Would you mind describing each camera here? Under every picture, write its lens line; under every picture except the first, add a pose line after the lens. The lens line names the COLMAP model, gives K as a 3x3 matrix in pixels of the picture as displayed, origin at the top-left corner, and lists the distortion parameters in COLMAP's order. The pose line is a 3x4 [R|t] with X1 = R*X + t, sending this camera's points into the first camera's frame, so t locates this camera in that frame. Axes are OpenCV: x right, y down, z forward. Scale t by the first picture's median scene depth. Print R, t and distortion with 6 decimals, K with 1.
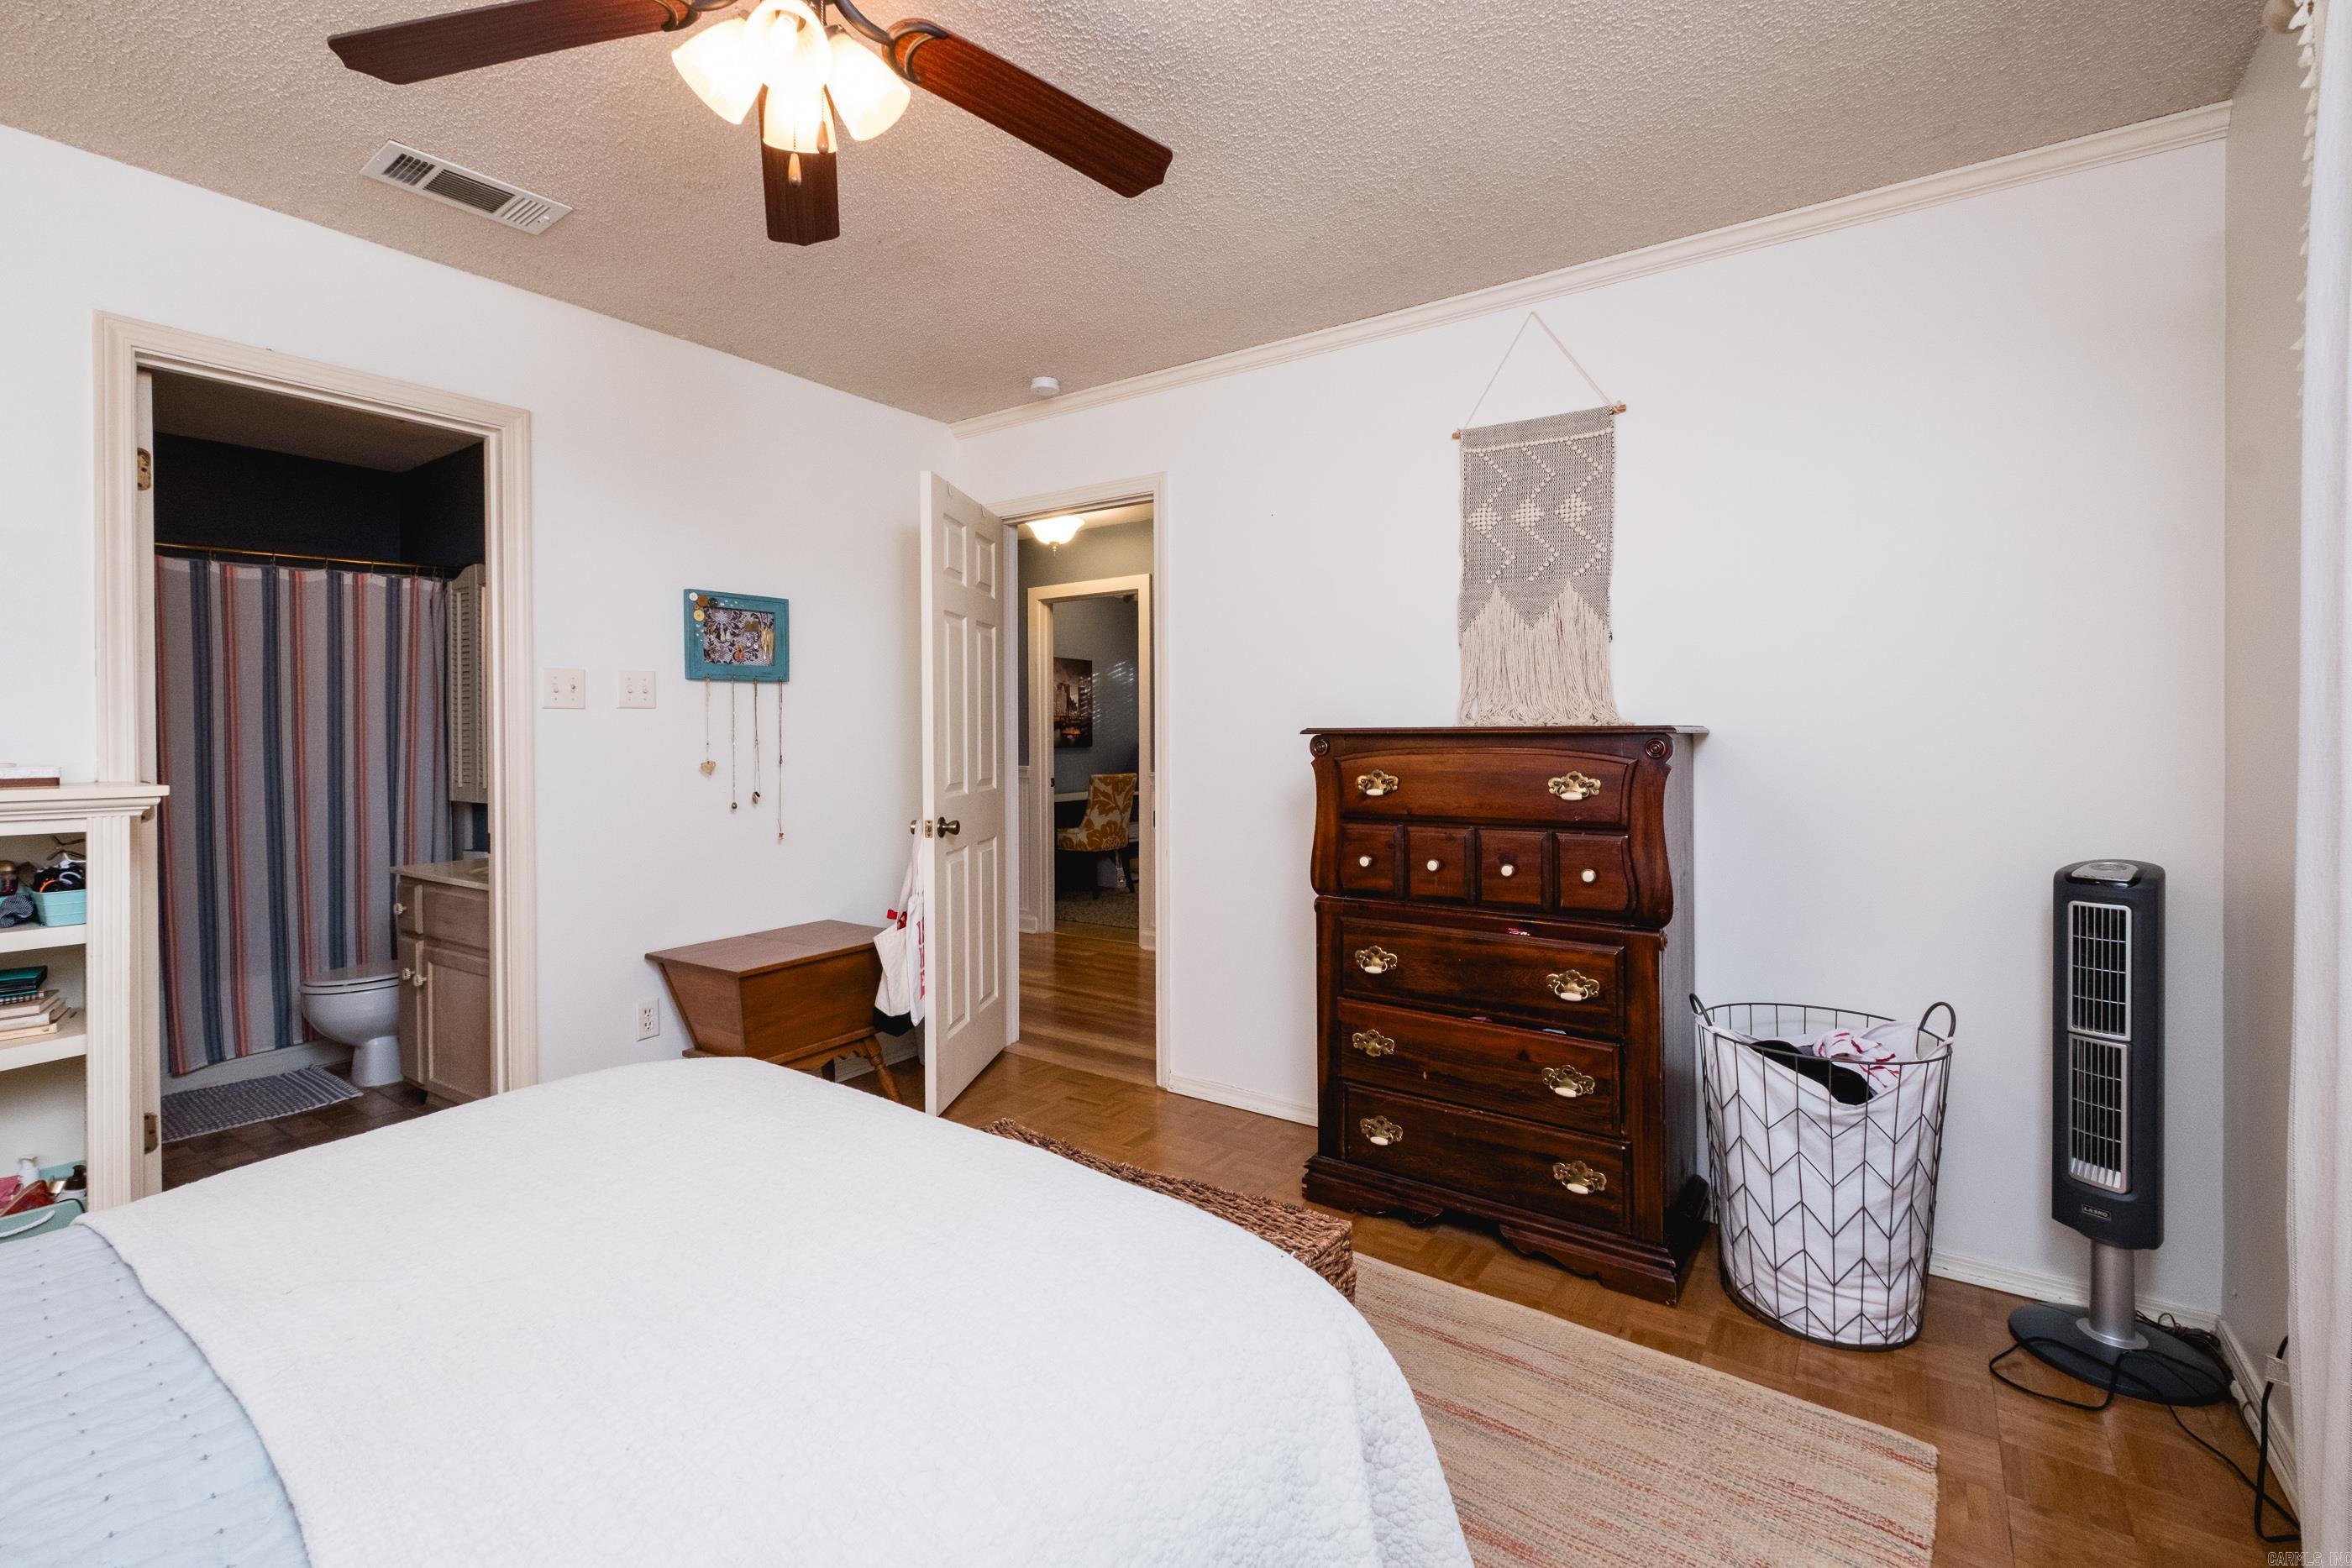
lens RADIAL K [[1021.8, 0, 1162.1], [0, 1021.8, 762.8], [0, 0, 1]] dist [0.007612, -0.005001]
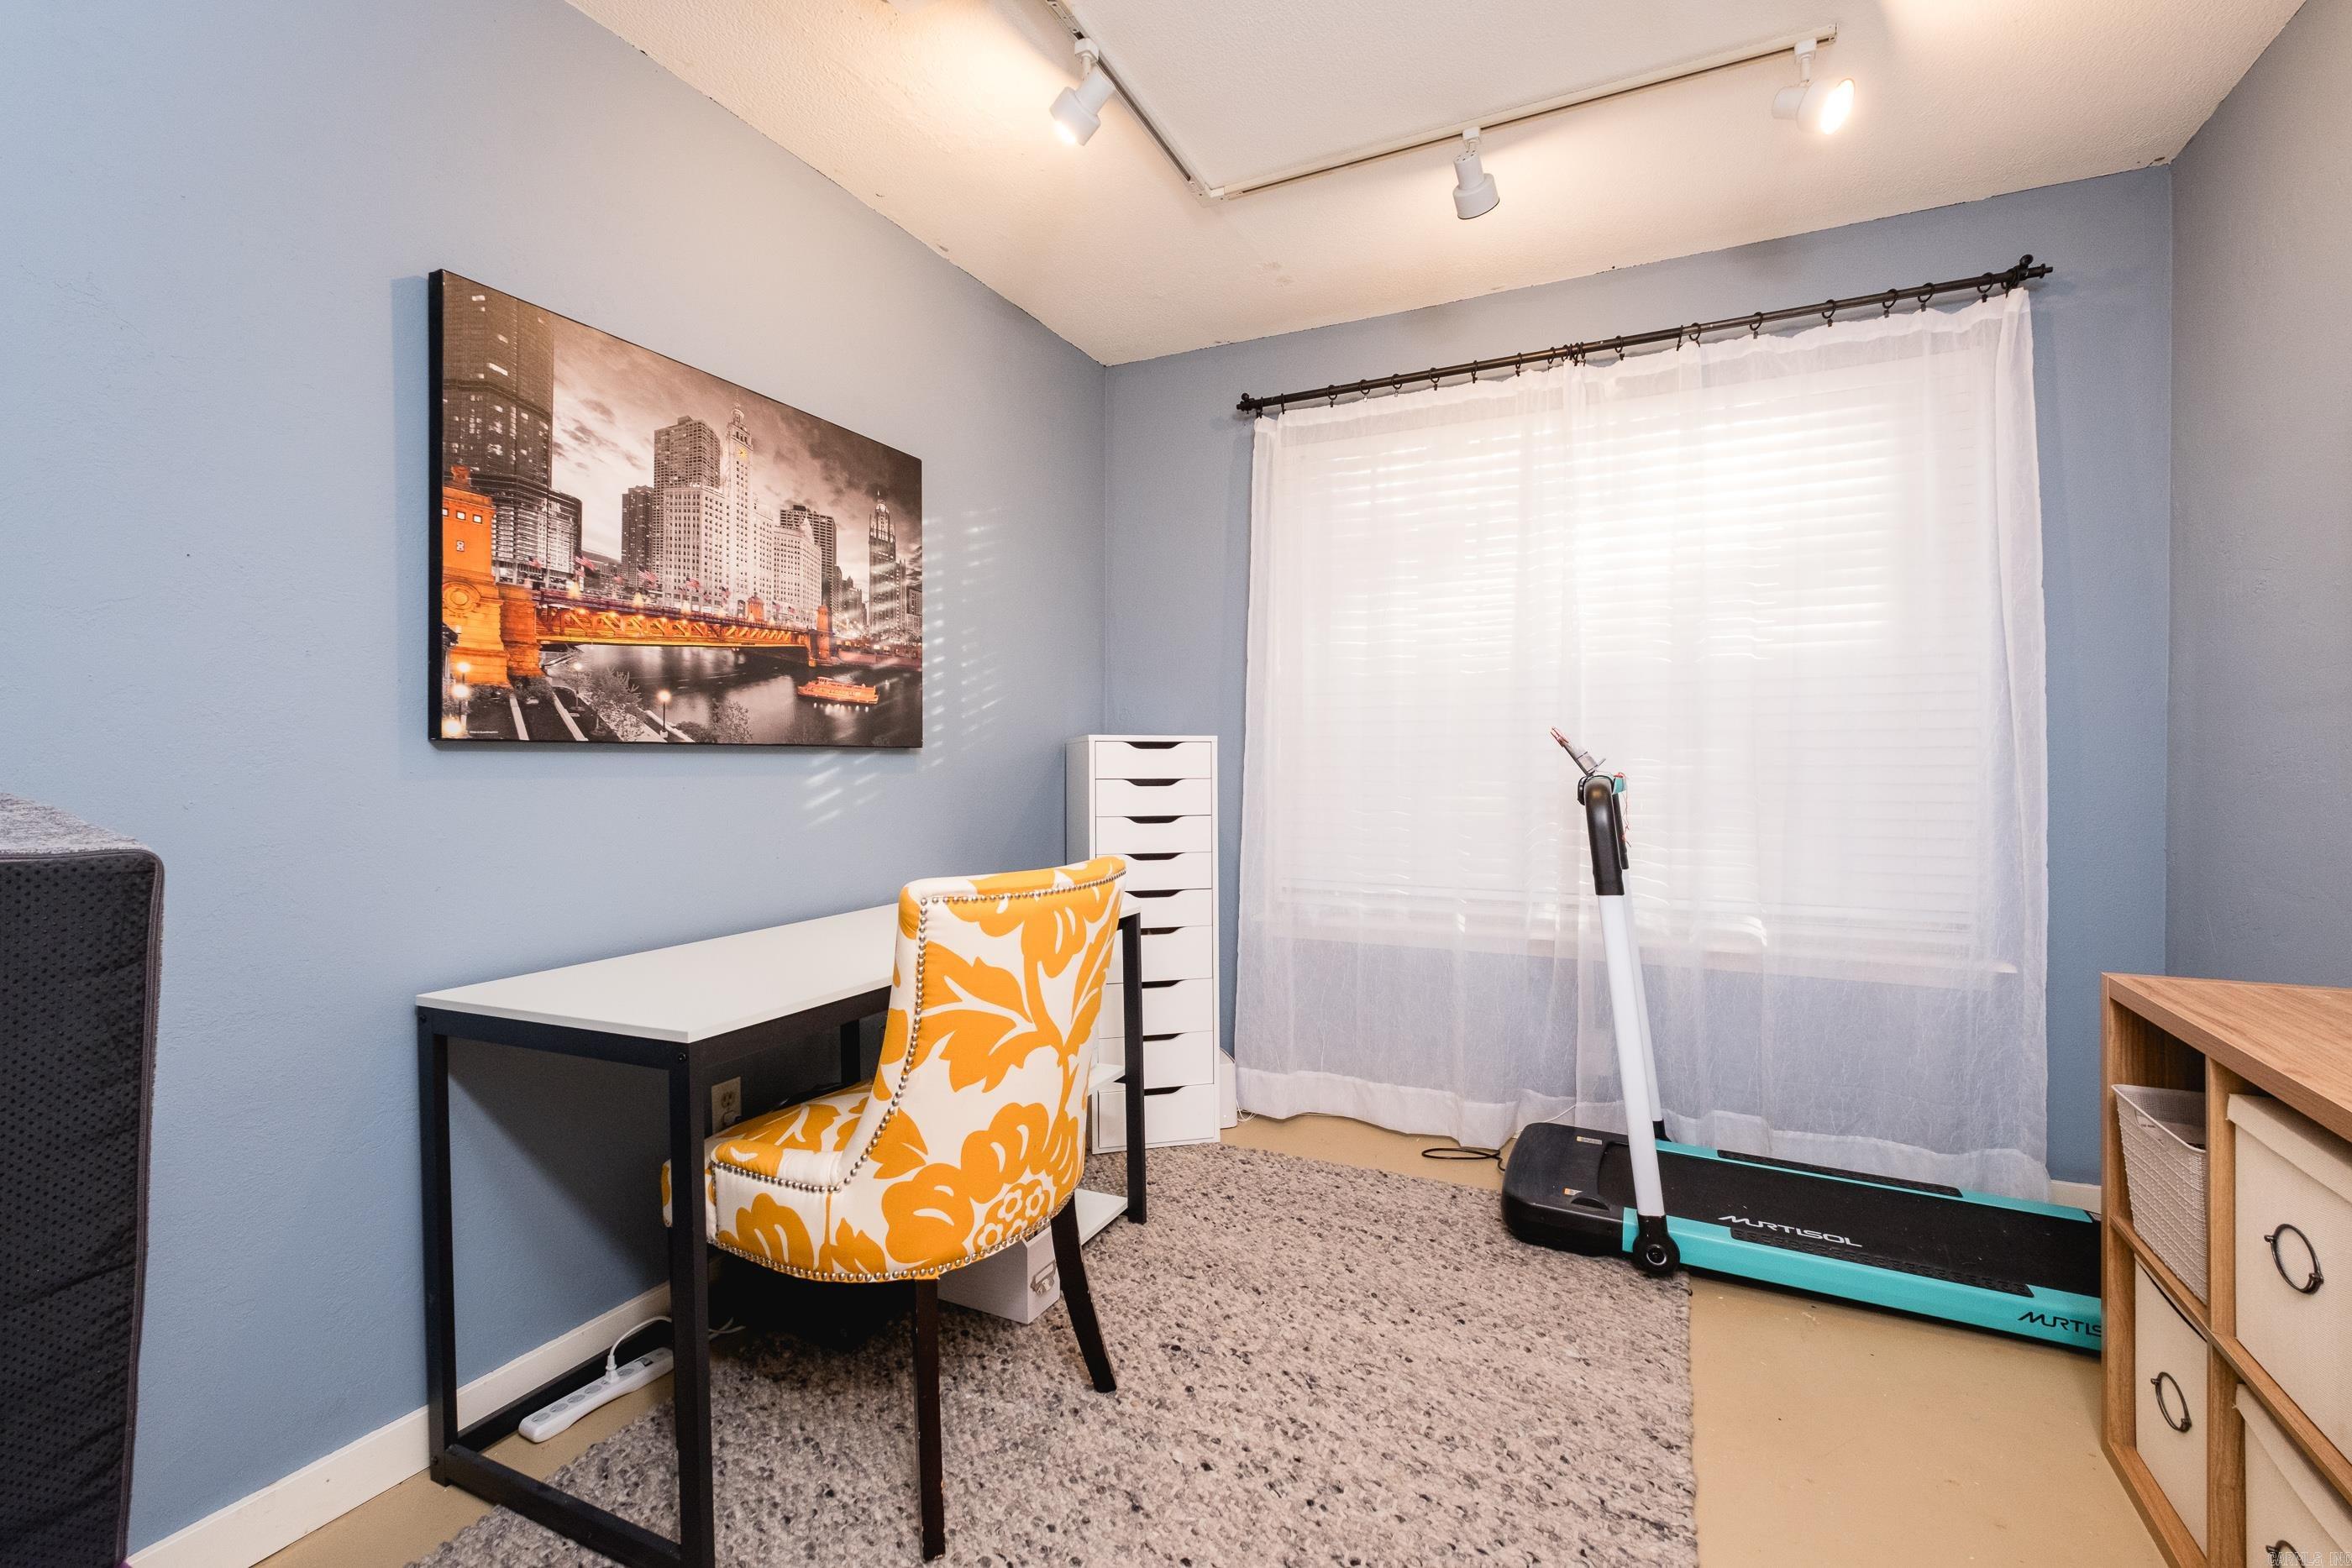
lens RADIAL K [[1021.8, 0, 1178.4], [0, 1021.8, 788.6], [0, 0, 1]] dist [0.007612, -0.005001]
pose [[0.985751, 0.002812, 0.168185, -0.052431], [0.001308, 0.999702, -0.024382, 0.000428], [-0.168204, 0.024255, 0.985454, 0.806246]]
